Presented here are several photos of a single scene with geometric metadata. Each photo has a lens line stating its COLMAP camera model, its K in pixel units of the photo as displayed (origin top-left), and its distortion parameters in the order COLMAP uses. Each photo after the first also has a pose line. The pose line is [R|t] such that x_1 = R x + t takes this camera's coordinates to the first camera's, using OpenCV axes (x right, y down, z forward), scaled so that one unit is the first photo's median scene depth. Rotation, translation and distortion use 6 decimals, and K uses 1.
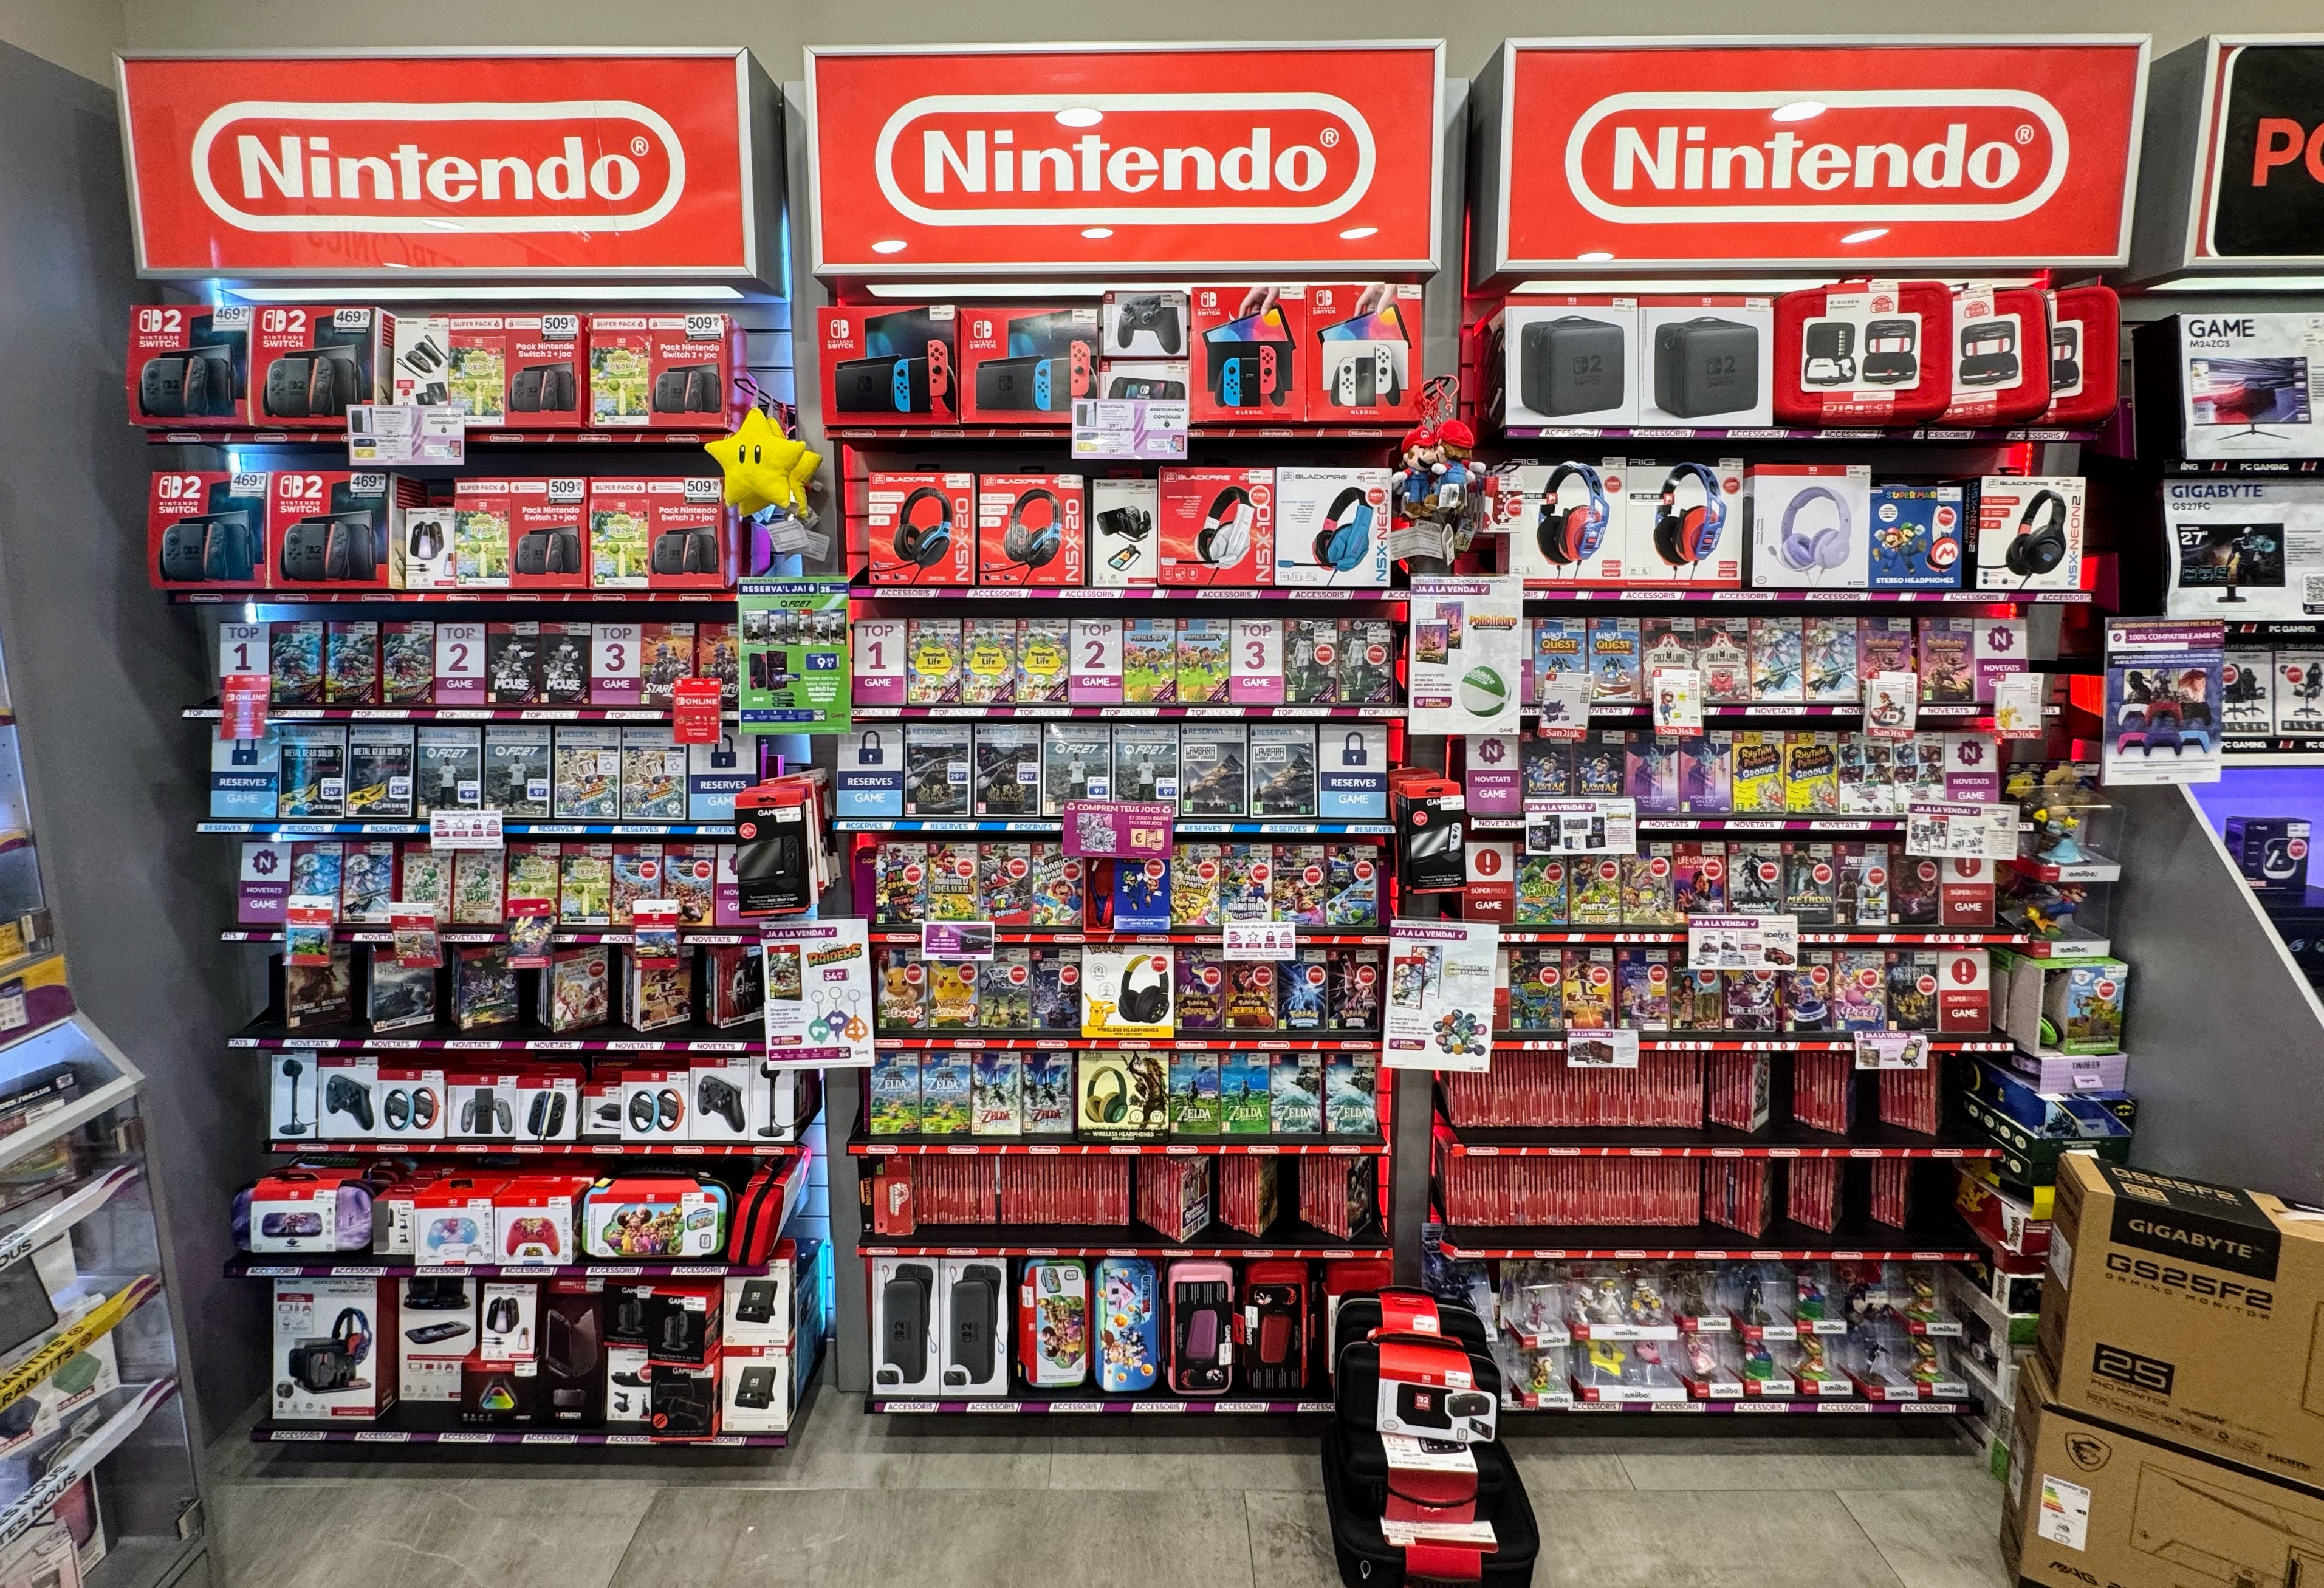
lens RADIAL K [[981.9, 0, 1125.3], [0, 981.9, 671.7], [0, 0, 1]] dist [-0.004108, 0.000485]
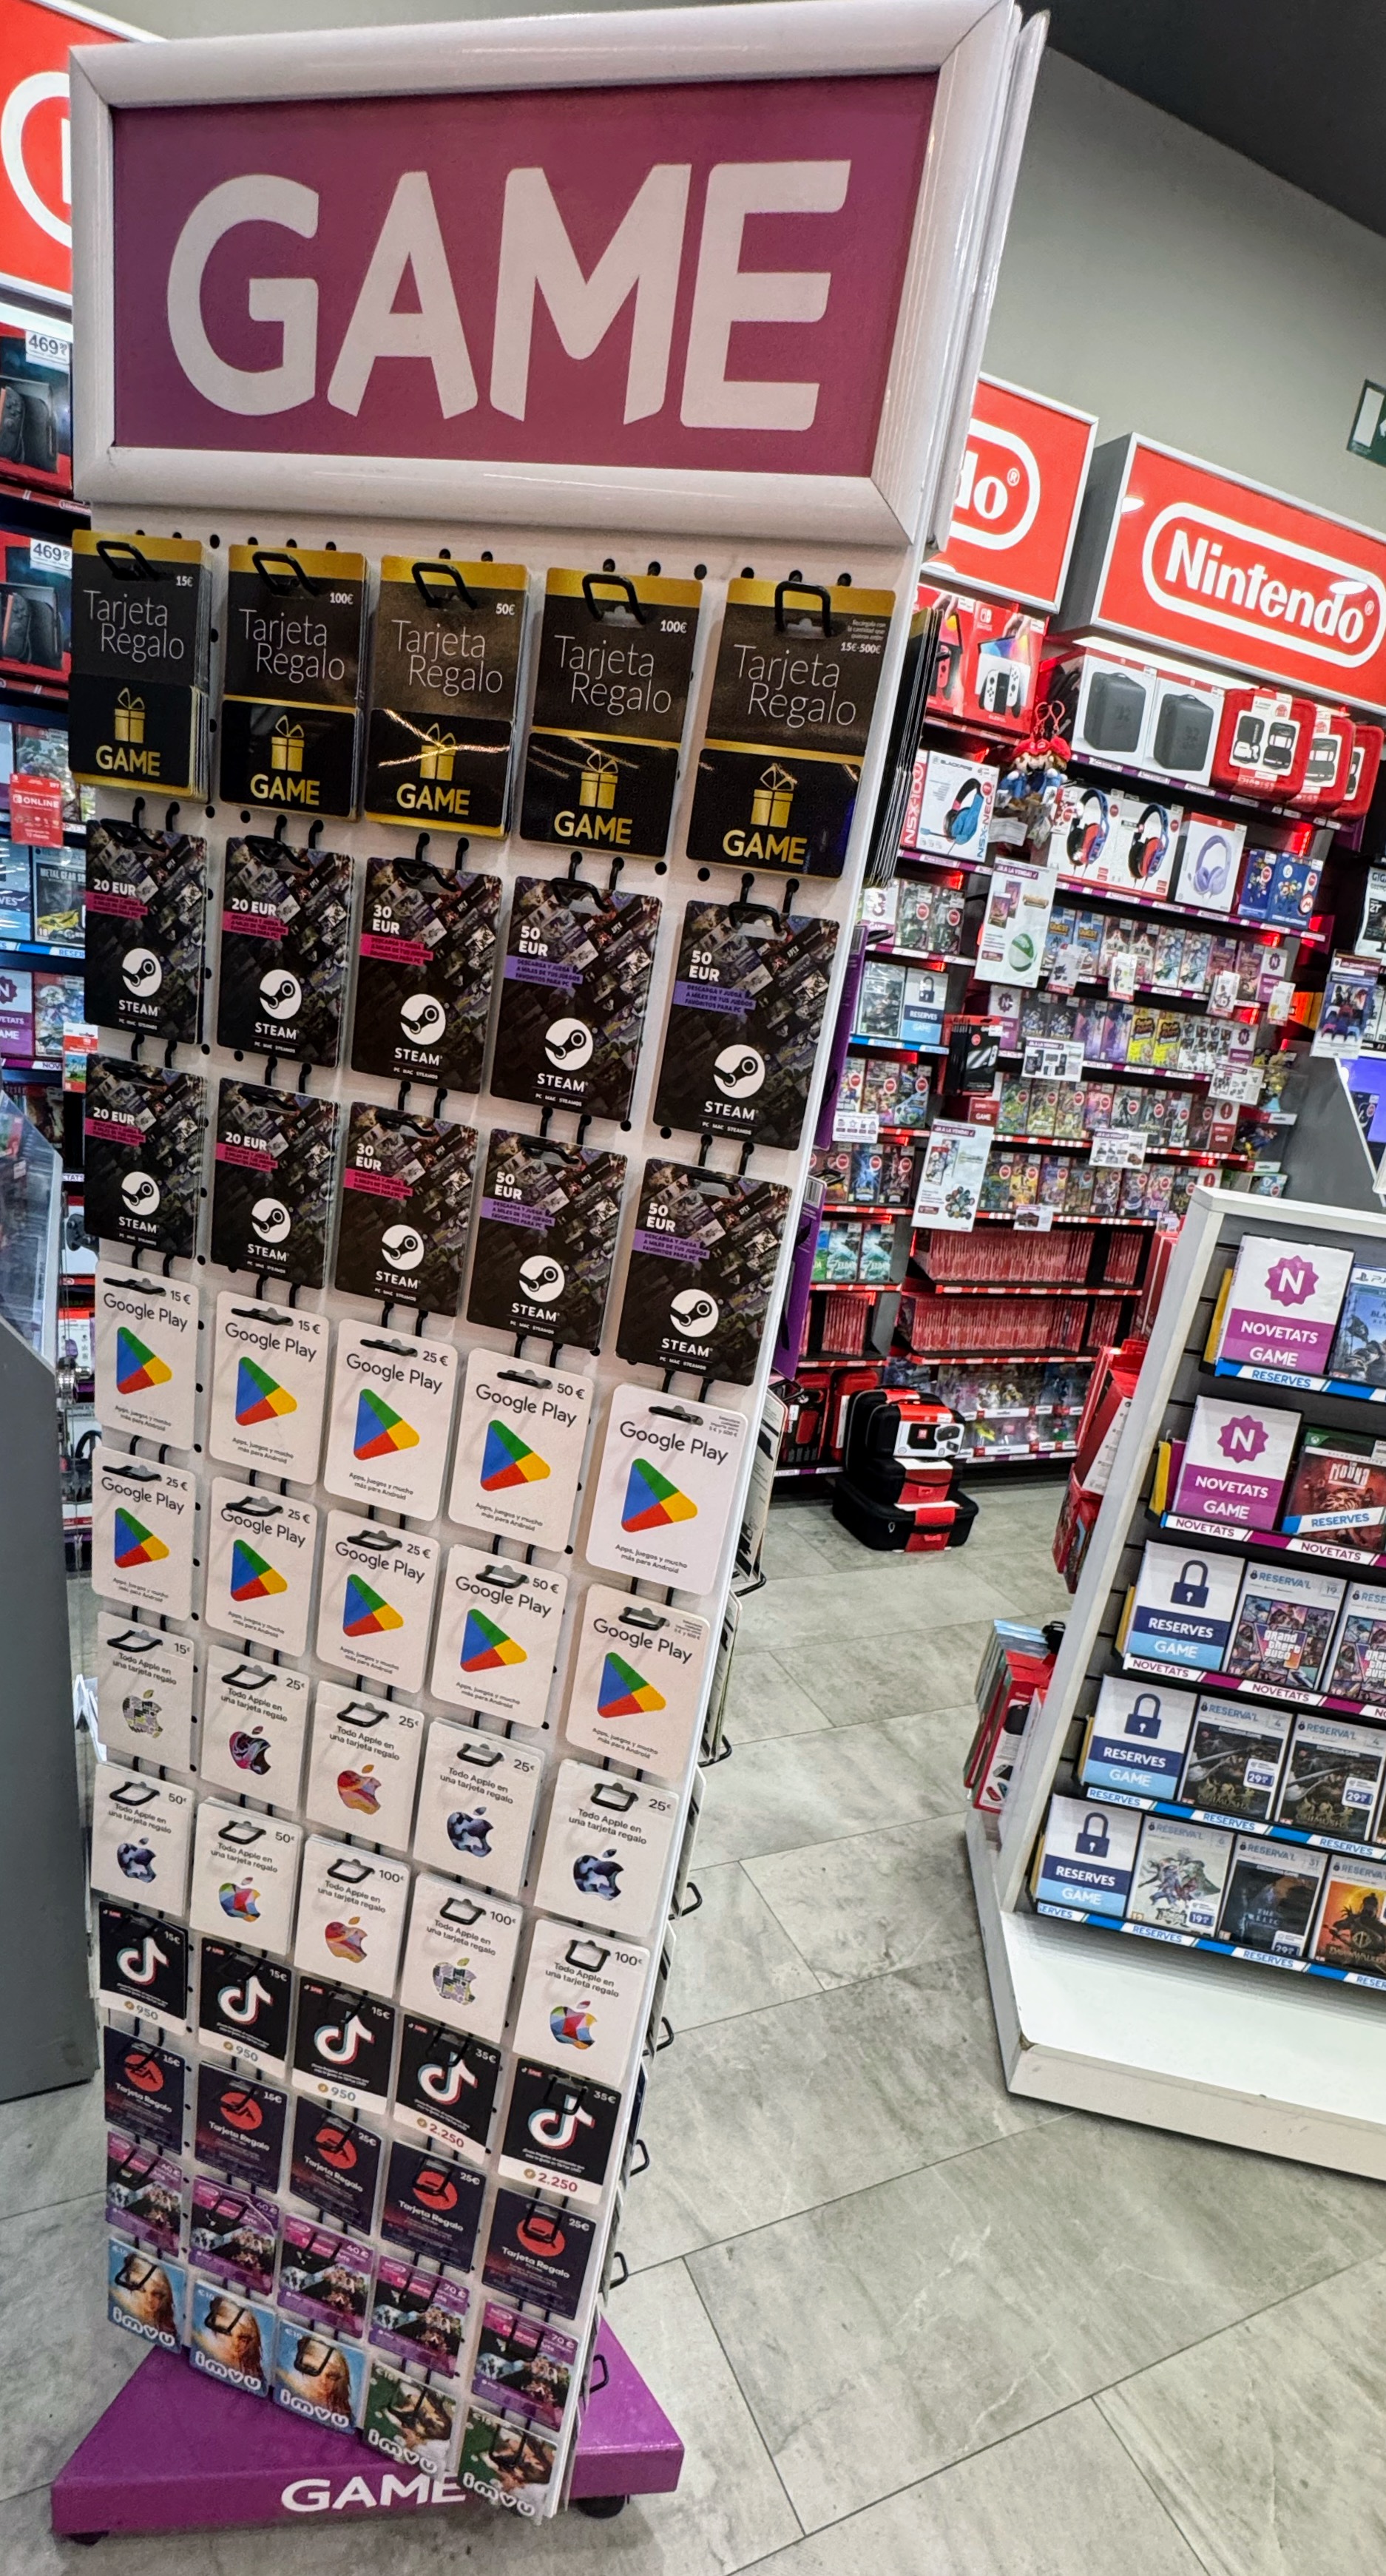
lens RADIAL K [[1199.2, 0, 626.3], [0, 1199.2, 1369.8], [0, 0, 1]] dist [-0.000413, 0.000288]
pose [[0.907751, -0.019690, 0.419047, -0.869897], [-0.083375, 0.970504, 0.226210, 0.255610], [-0.411141, -0.240280, 0.879334, -0.417647]]
